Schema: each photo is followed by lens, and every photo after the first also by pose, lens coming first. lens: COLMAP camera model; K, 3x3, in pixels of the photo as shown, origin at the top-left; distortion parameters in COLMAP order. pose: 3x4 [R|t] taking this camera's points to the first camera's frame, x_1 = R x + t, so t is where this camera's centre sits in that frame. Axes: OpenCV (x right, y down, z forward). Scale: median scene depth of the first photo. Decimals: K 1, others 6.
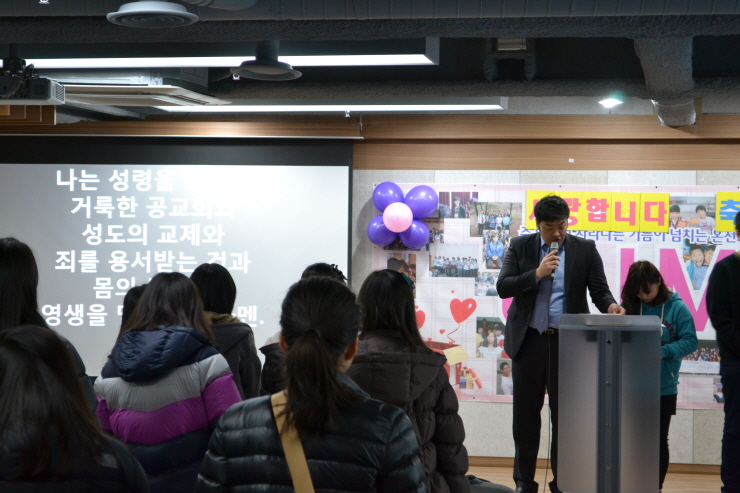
lens RADIAL K [[1720.5, 0, 370.7], [0, 1720.5, 244.6], [0, 0, 1]] dist [0.097177, 0.000000]
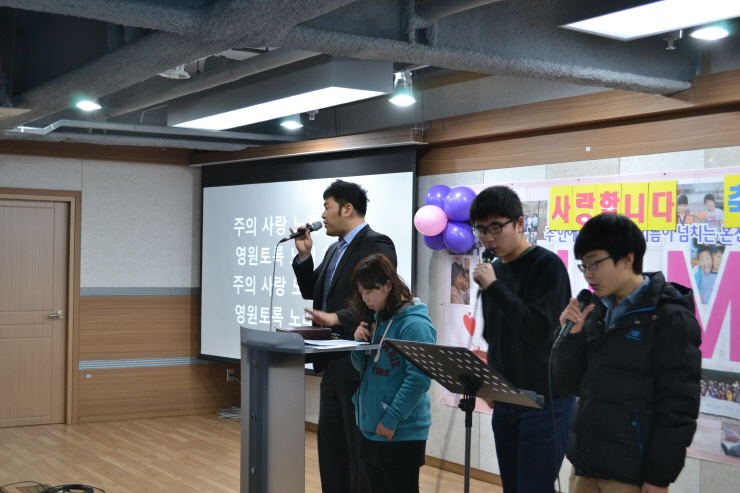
lens RADIAL K [[1079.3, 0, 368.9], [0, 1079.3, 249.8], [0, 0, 1]] dist [0.110581, 0.000000]
pose [[0.707003, -0.008020, -0.707166, 0.423301], [0.002607, 0.999958, -0.008734, 0.005832], [0.707206, 0.004331, 0.706994, 0.545507]]
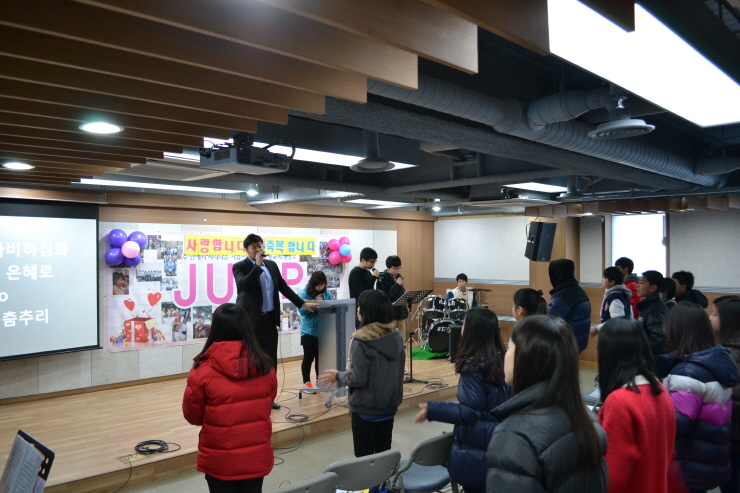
lens RADIAL K [[587.5, 0, 365.9], [0, 587.5, 245.9], [0, 0, 1]] dist [-0.078578, 0.000725]
pose [[0.569699, -0.005009, 0.821838, -0.335541], [0.005985, 0.999980, 0.001946, -0.019131], [-0.821832, 0.003810, 0.569717, 0.465321]]
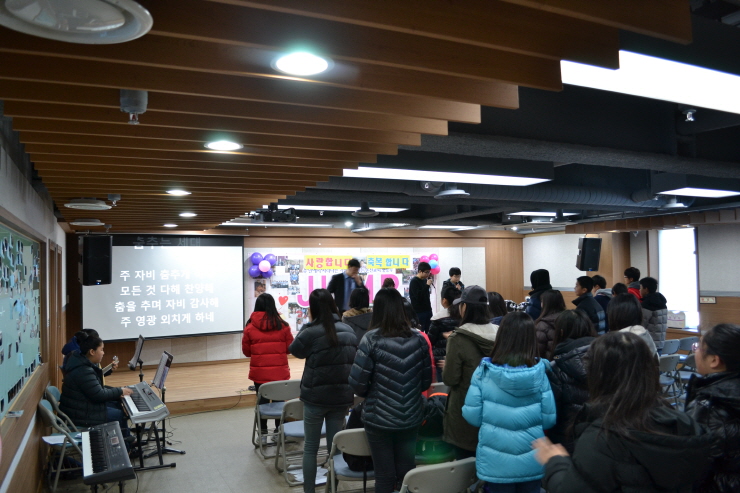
lens RADIAL K [[587.5, 0, 372.8], [0, 587.5, 249.9], [0, 0, 1]] dist [-0.078578, 0.000725]
pose [[0.797000, -0.006504, 0.603944, -0.388421], [0.023695, 0.999509, -0.020505, -0.018314], [-0.603514, 0.030653, 0.796763, 0.198079]]
